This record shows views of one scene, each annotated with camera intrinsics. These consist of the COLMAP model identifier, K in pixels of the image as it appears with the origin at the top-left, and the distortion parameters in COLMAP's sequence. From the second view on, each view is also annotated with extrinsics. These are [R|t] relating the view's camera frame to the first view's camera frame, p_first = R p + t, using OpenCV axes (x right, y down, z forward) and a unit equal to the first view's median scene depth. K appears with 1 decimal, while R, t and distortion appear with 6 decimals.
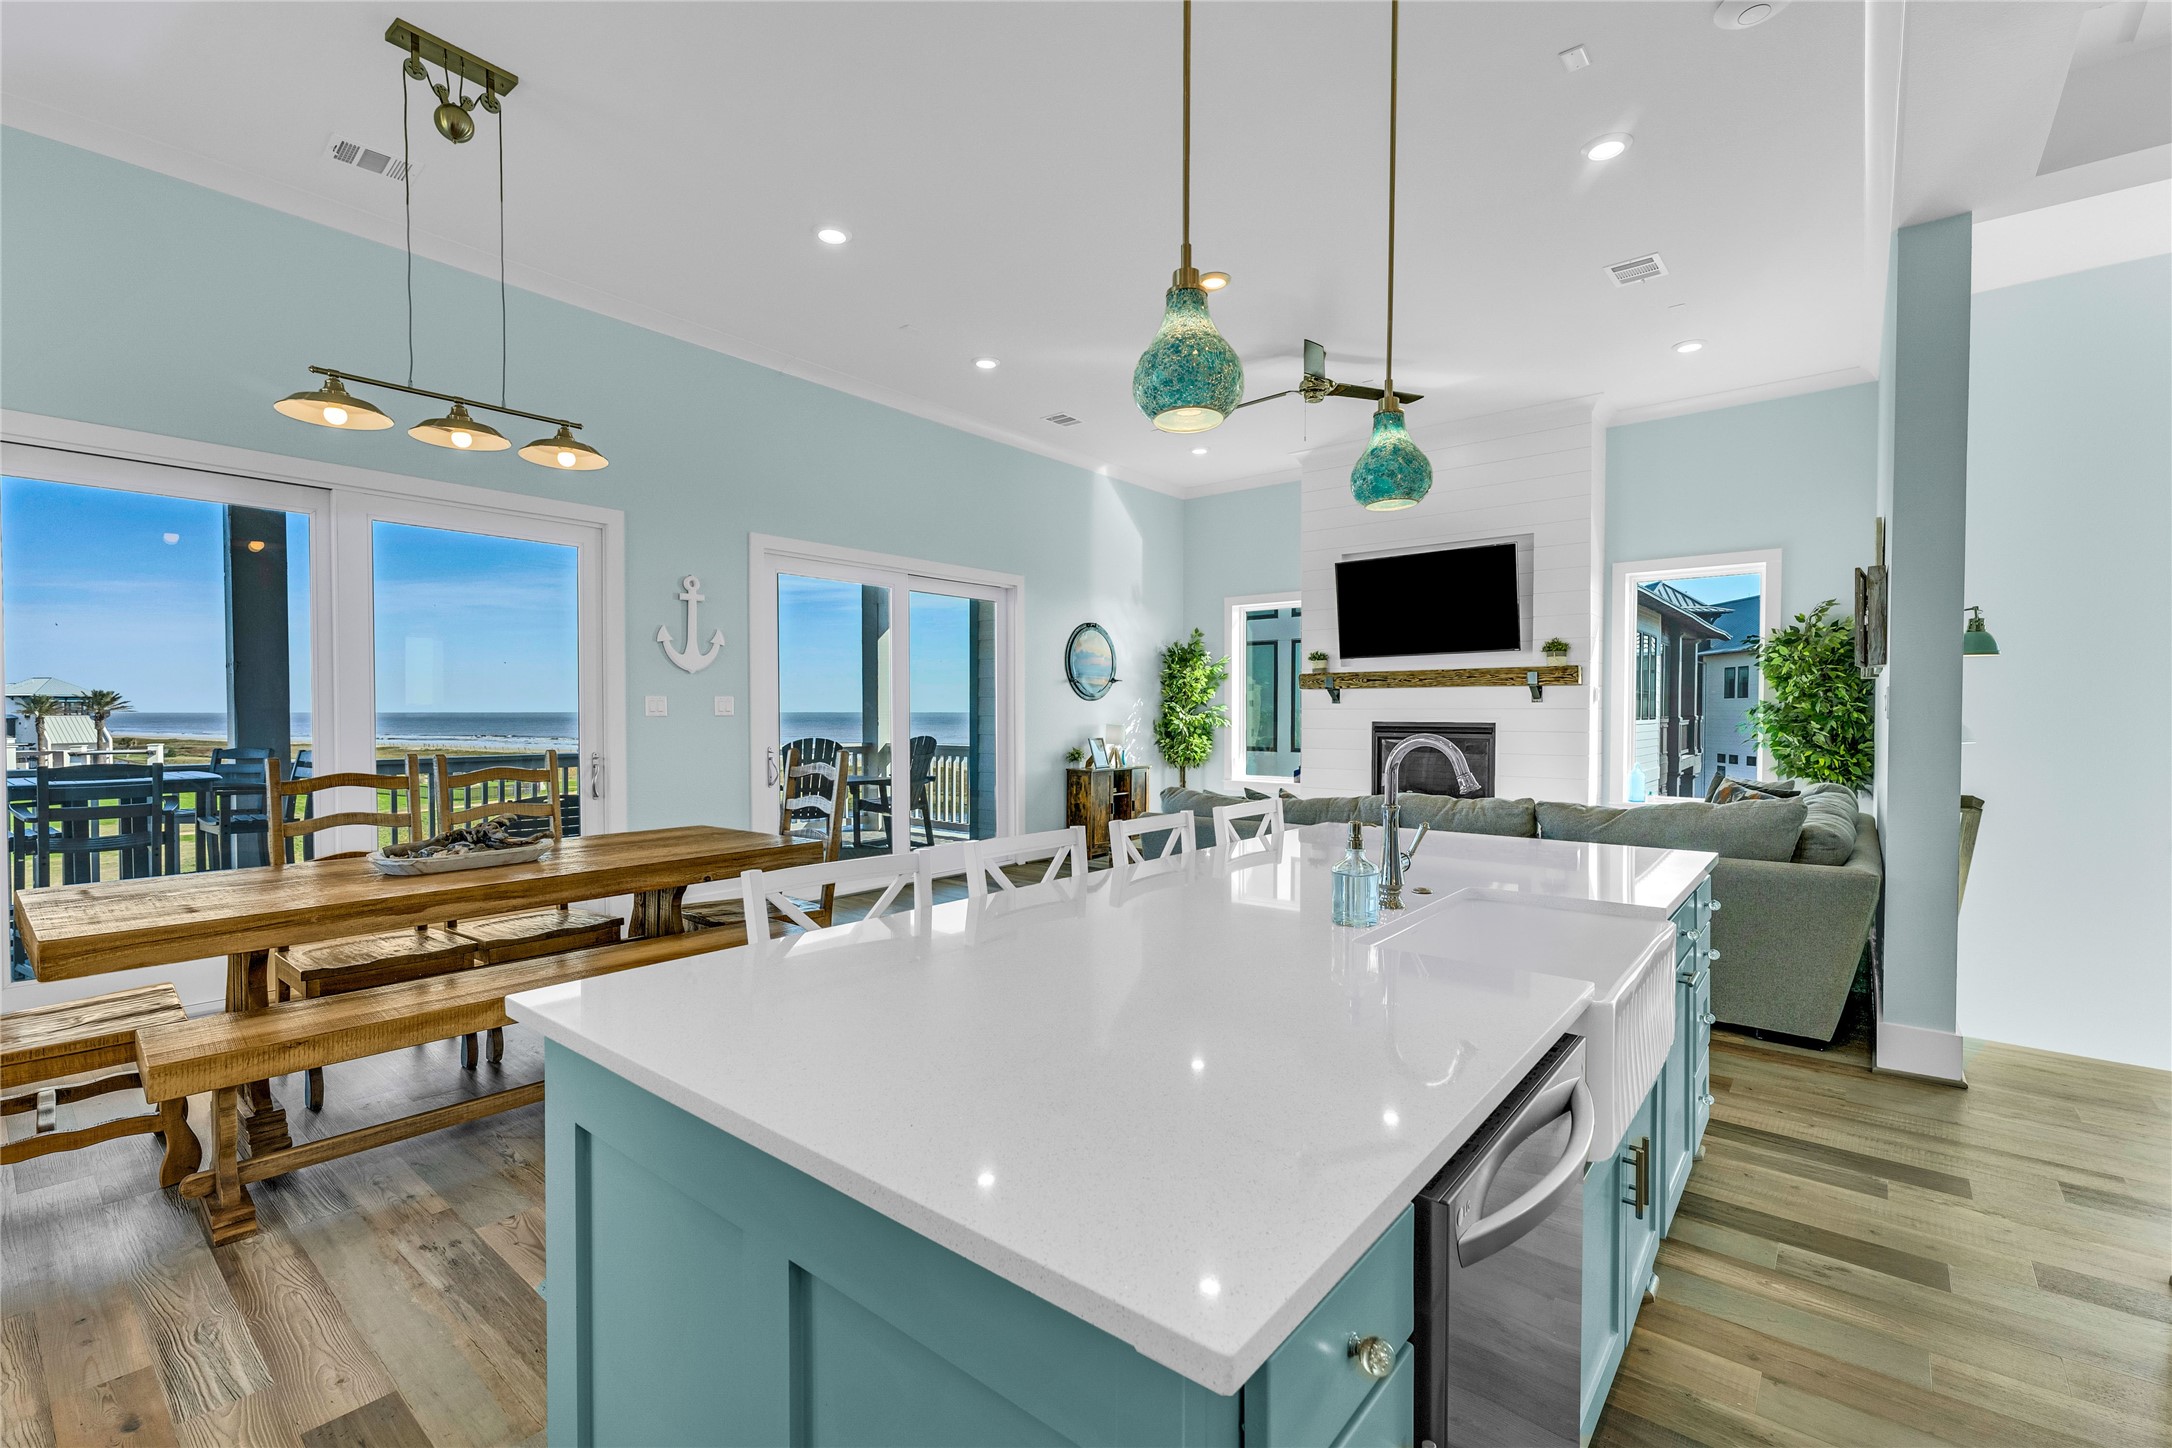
lens RADIAL K [[924.3, 0, 1081.7], [0, 924.3, 723.2], [0, 0, 1]] dist [0.003813, -0.002035]
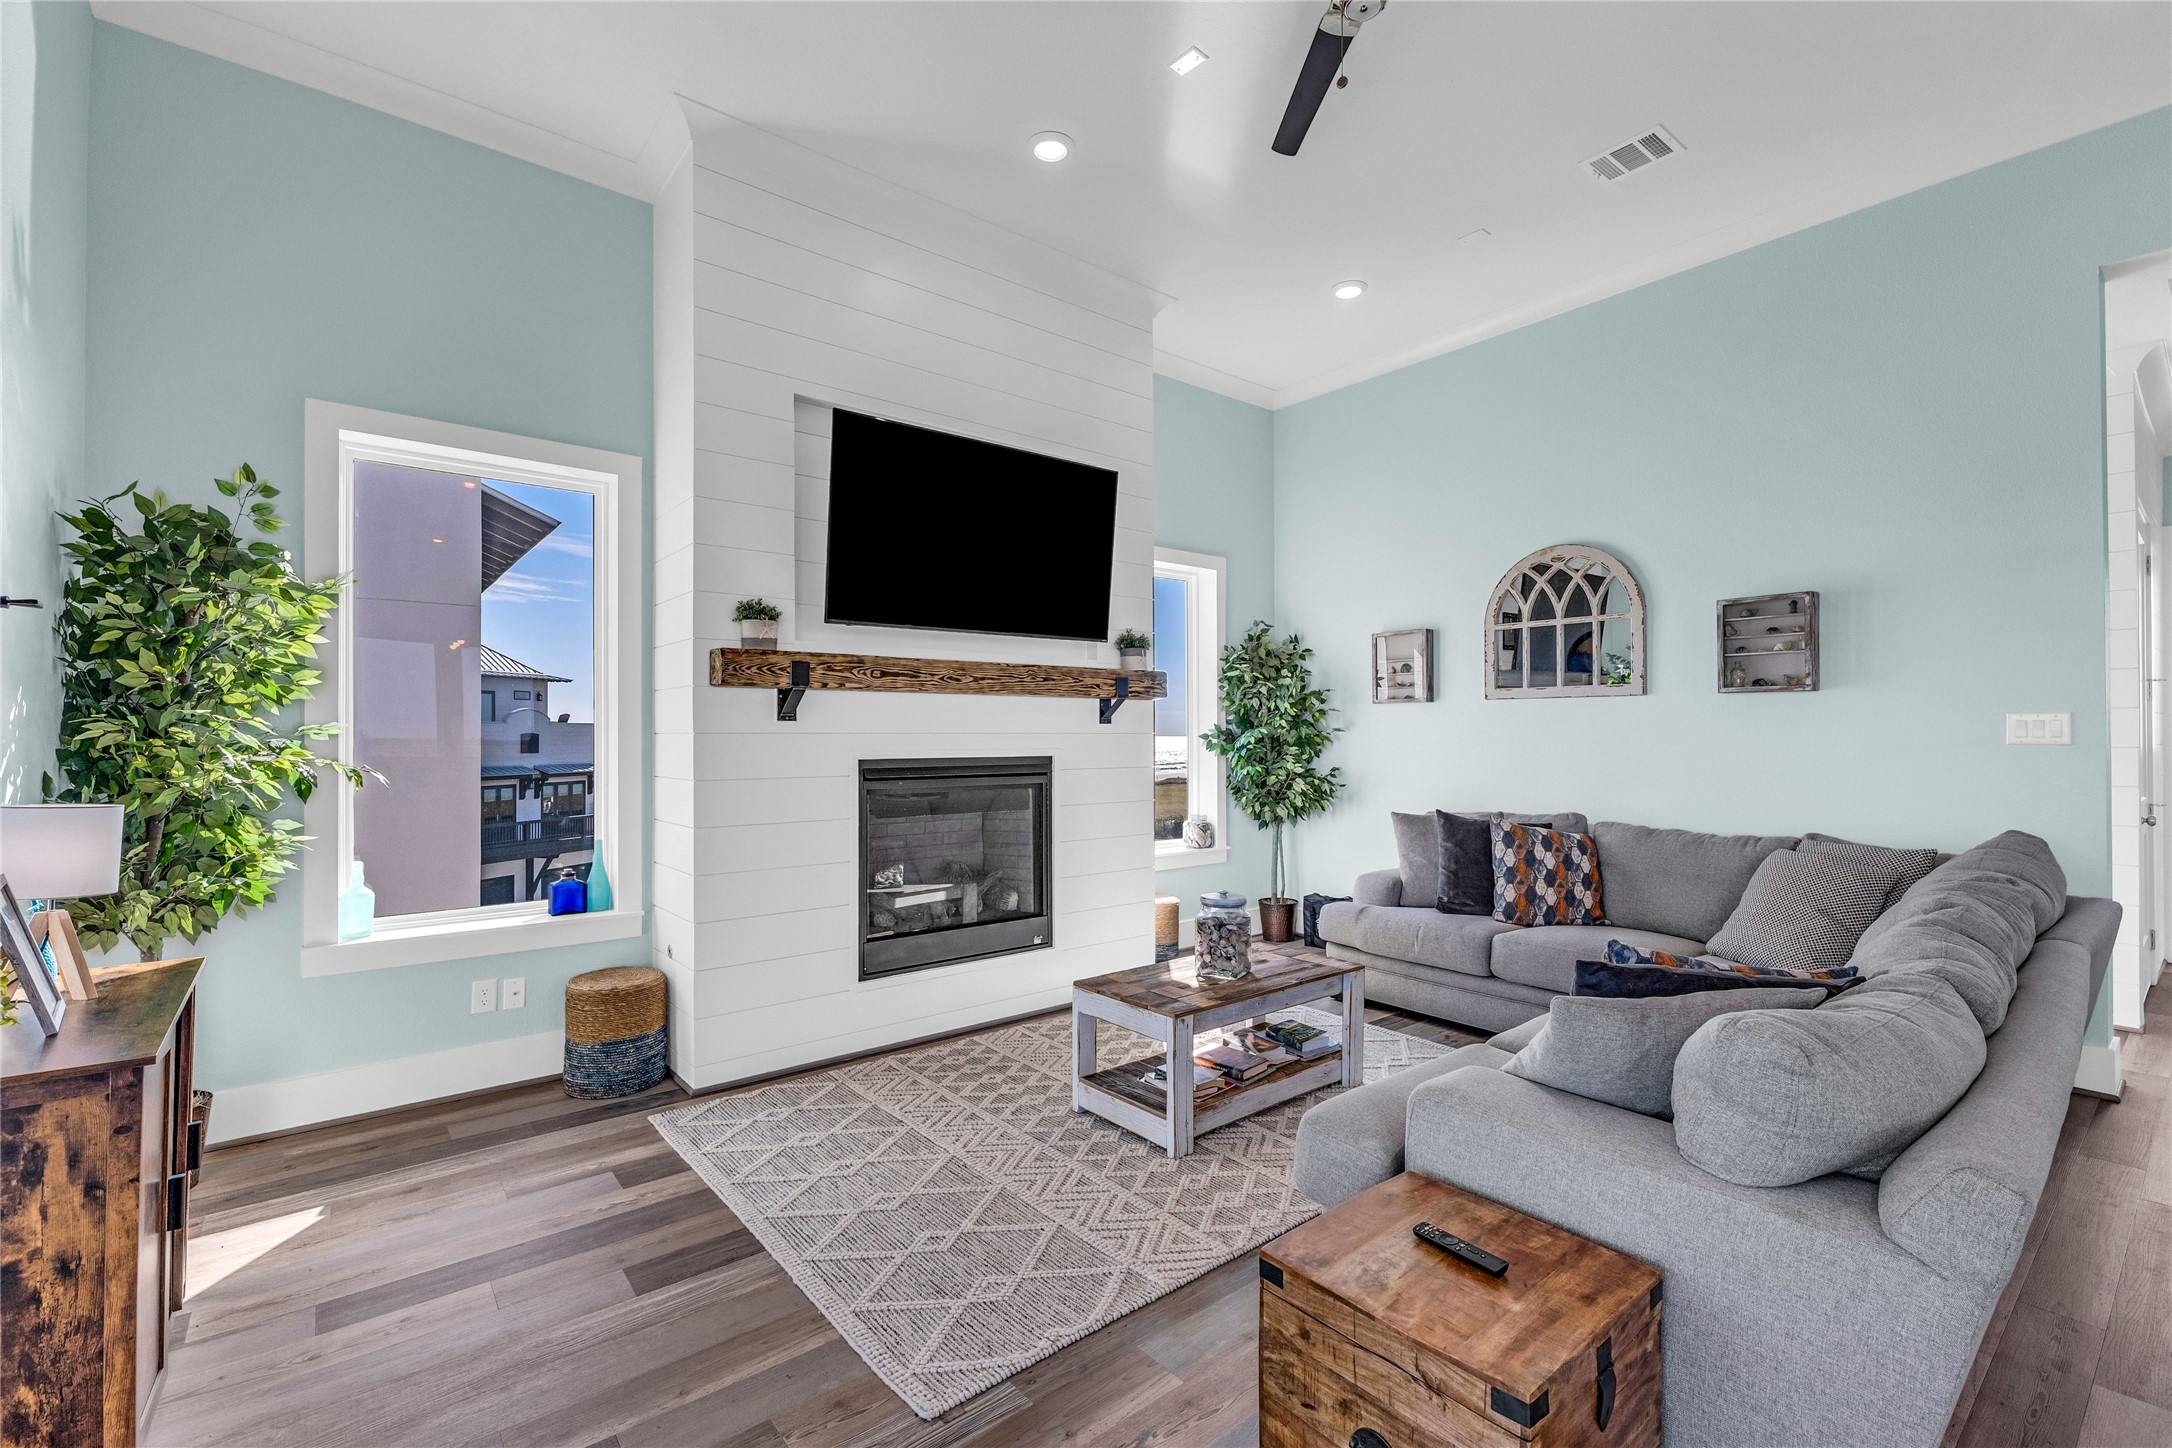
lens RADIAL K [[940.8, 0, 1088.9], [0, 940.8, 725.6], [0, 0, 1]] dist [0.003150, -0.000556]
pose [[0.188894, 0.009410, 0.981952, -0.166909], [0.012061, 0.999856, -0.011902, -0.013834], [-0.981924, 0.014091, 0.188753, 0.893179]]
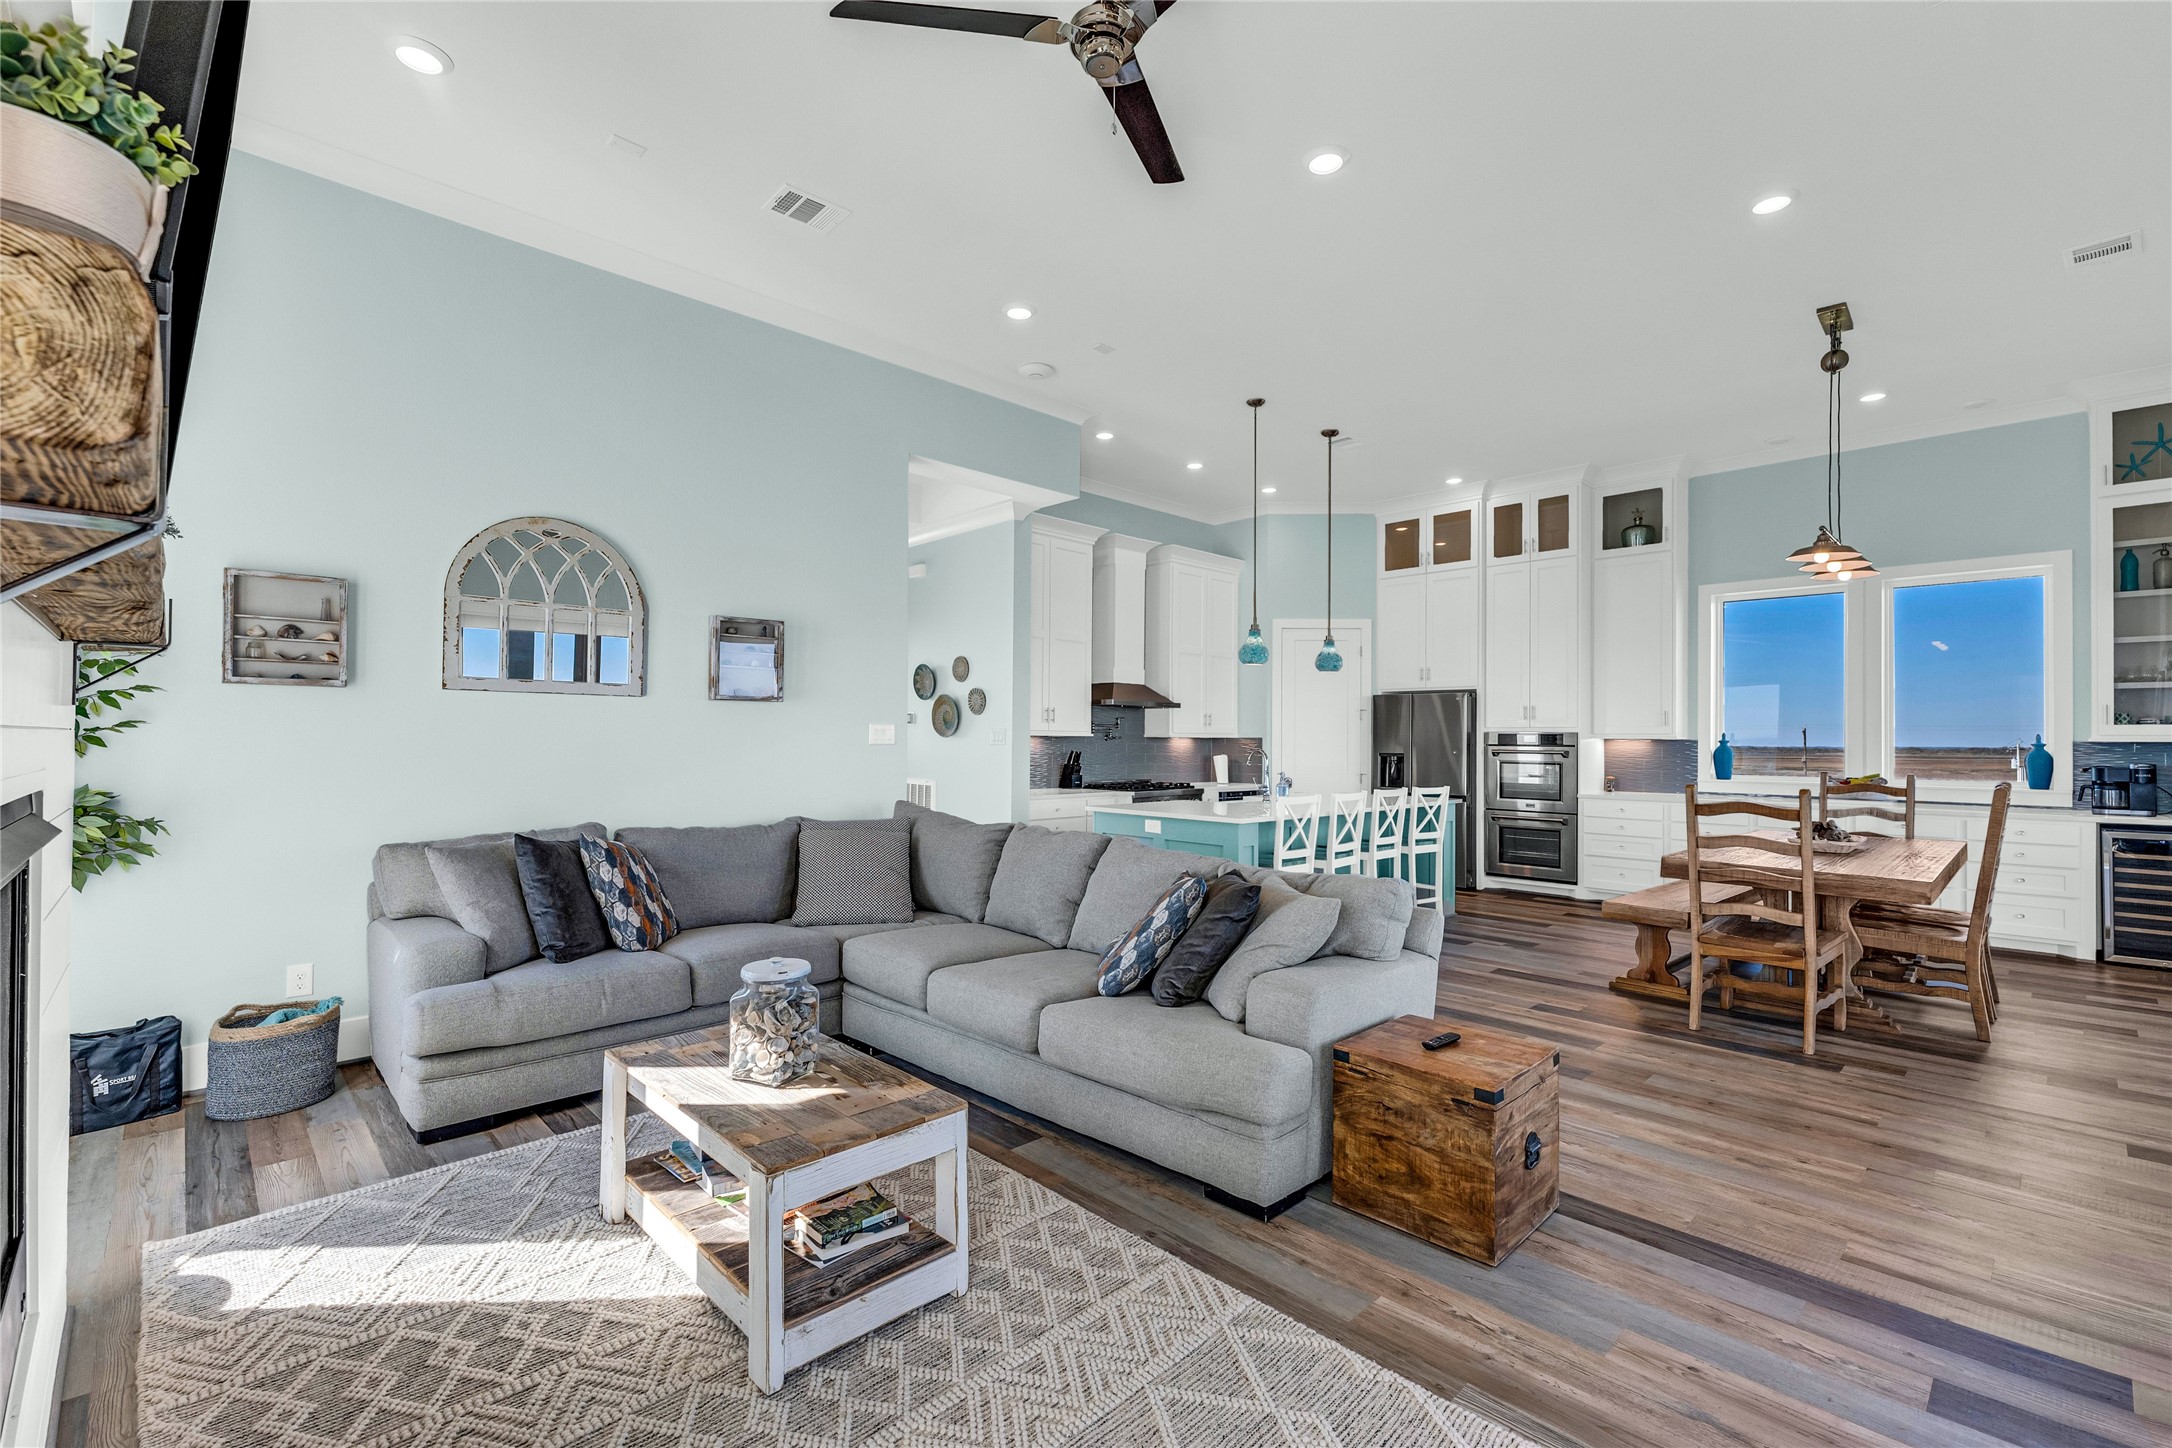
lens RADIAL K [[940.8, 0, 1082.1], [0, 940.8, 722.5], [0, 0, 1]] dist [0.003150, -0.000556]
pose [[-0.994885, -0.004899, 0.100897, 0.190124], [-0.005294, 0.999979, -0.003647, -0.019450], [-0.100877, -0.004163, -0.994890, 1.262708]]
